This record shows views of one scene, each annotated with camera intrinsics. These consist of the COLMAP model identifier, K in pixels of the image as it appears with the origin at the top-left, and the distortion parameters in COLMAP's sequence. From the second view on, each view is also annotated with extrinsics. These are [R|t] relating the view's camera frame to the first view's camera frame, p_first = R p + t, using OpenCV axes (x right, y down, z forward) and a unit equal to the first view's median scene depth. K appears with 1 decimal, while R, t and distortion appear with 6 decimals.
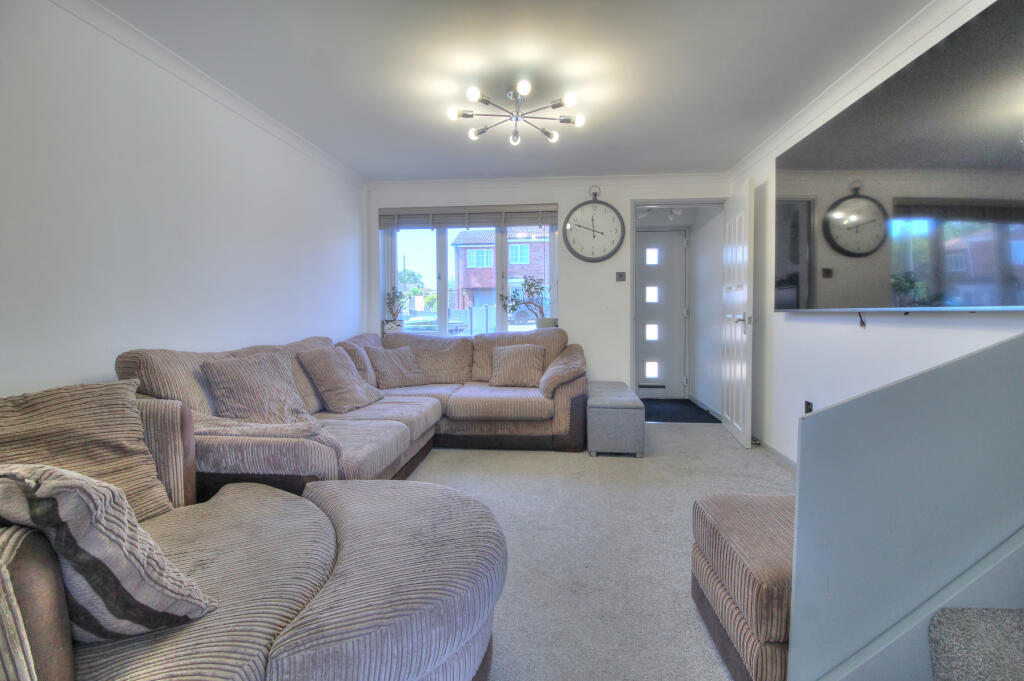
lens RADIAL K [[481.7, 0, 521.4], [0, 481.7, 337.6], [0, 0, 1]] dist [-0.012080, -0.004210]
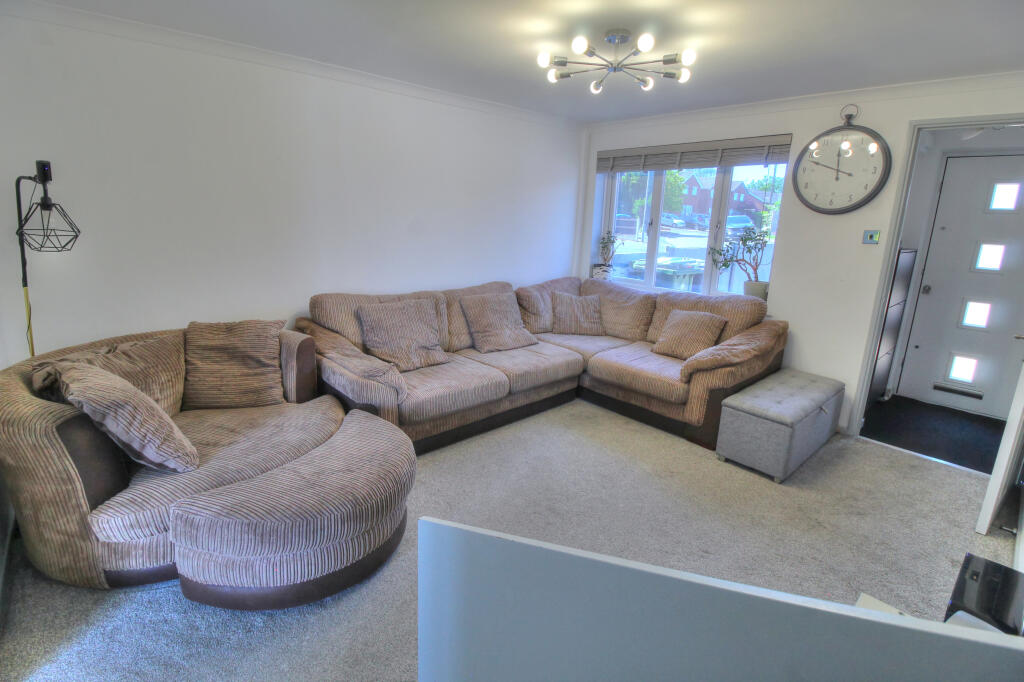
lens RADIAL K [[481.7, 0, 519.8], [0, 481.7, 336.9], [0, 0, 1]] dist [-0.012080, -0.004210]
pose [[0.729282, 0.196961, -0.655251, 0.341416], [-0.071137, 0.974307, 0.213693, -0.104157], [0.680505, -0.109230, 0.724556, 0.136664]]
